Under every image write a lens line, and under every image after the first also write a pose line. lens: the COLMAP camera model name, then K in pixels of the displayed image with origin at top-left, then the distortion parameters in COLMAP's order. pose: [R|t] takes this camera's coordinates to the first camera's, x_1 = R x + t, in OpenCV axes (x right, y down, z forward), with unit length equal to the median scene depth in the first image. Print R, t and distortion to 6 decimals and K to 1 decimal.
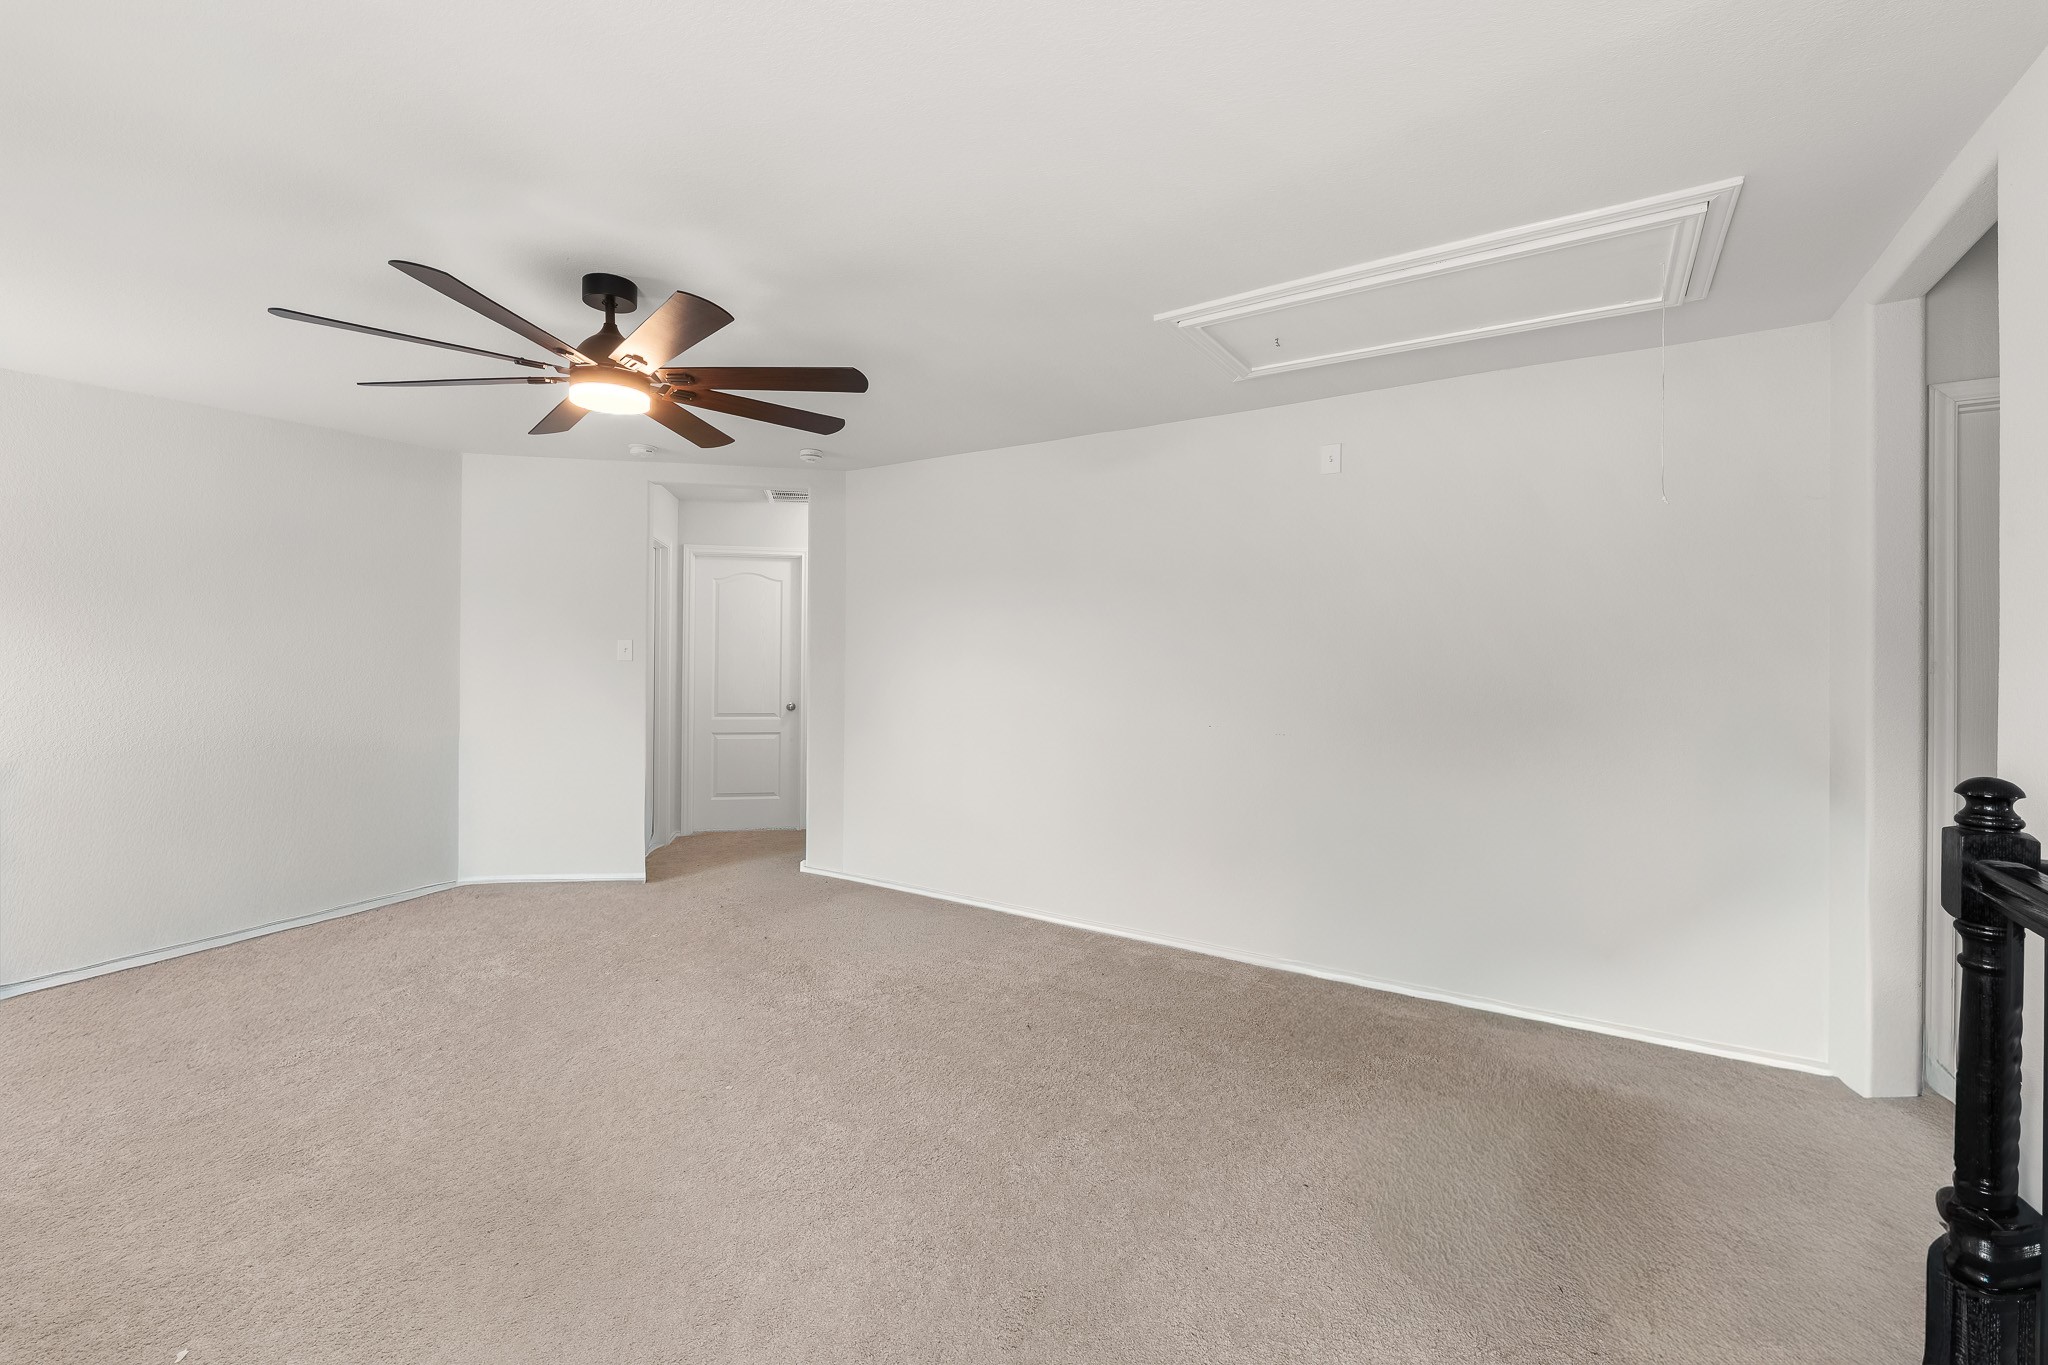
lens RADIAL K [[852.5, 0, 1008.4], [0, 852.5, 663.9], [0, 0, 1]] dist [-0.011354, 0.000514]
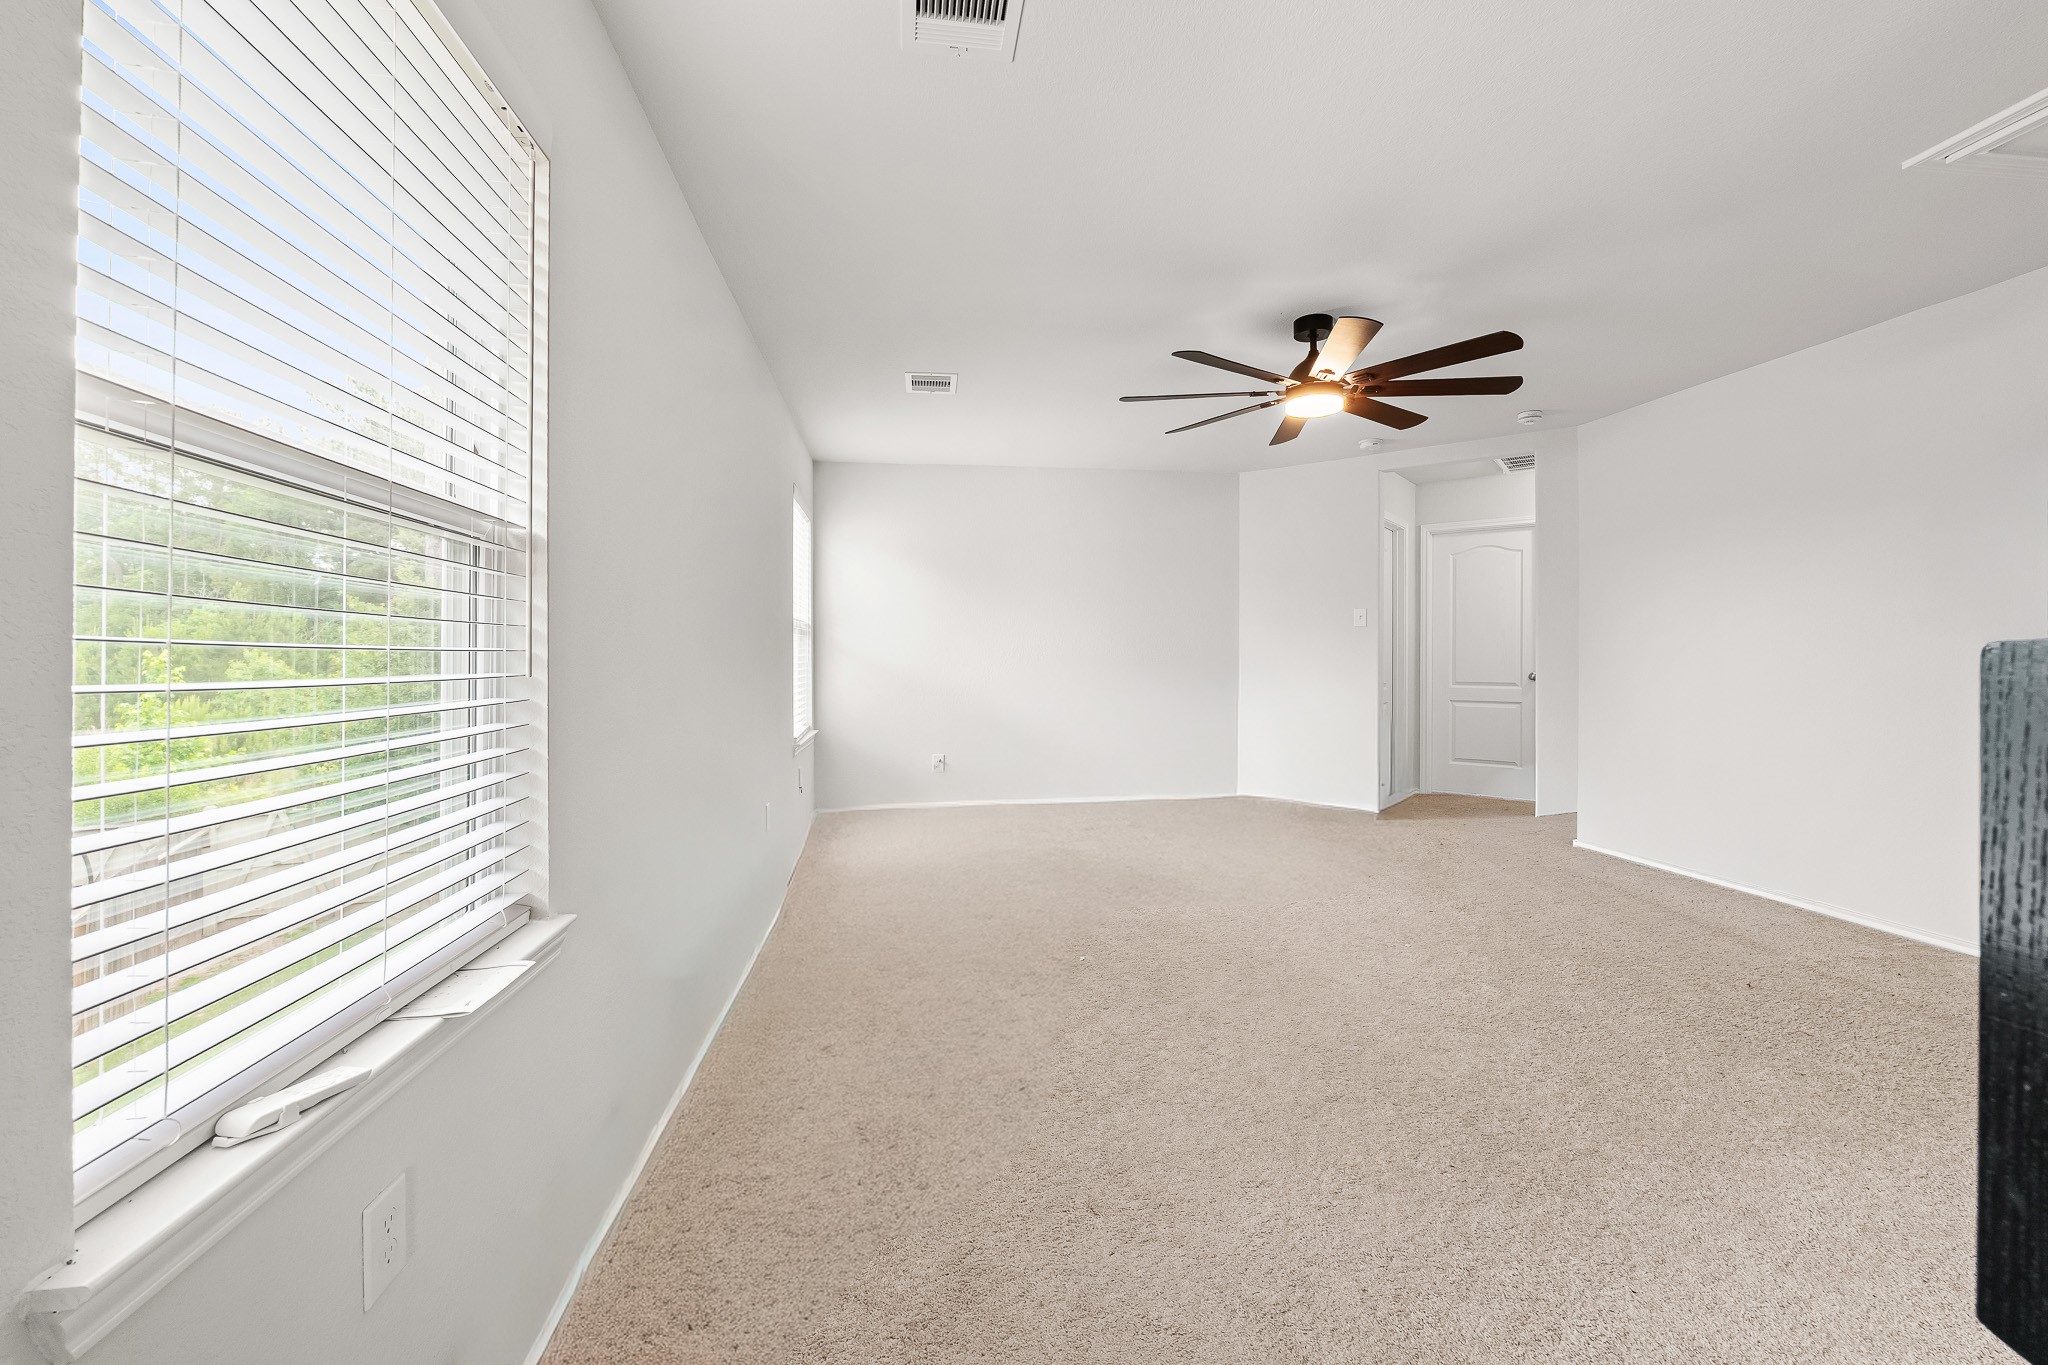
lens RADIAL K [[852.5, 0, 1030.6], [0, 852.5, 668.3], [0, 0, 1]] dist [-0.011354, 0.000514]
pose [[0.665152, -0.002788, -0.746702, 0.211022], [0.002280, 0.999996, -0.001704, 0.093332], [0.746704, -0.000569, 0.665156, -0.206966]]
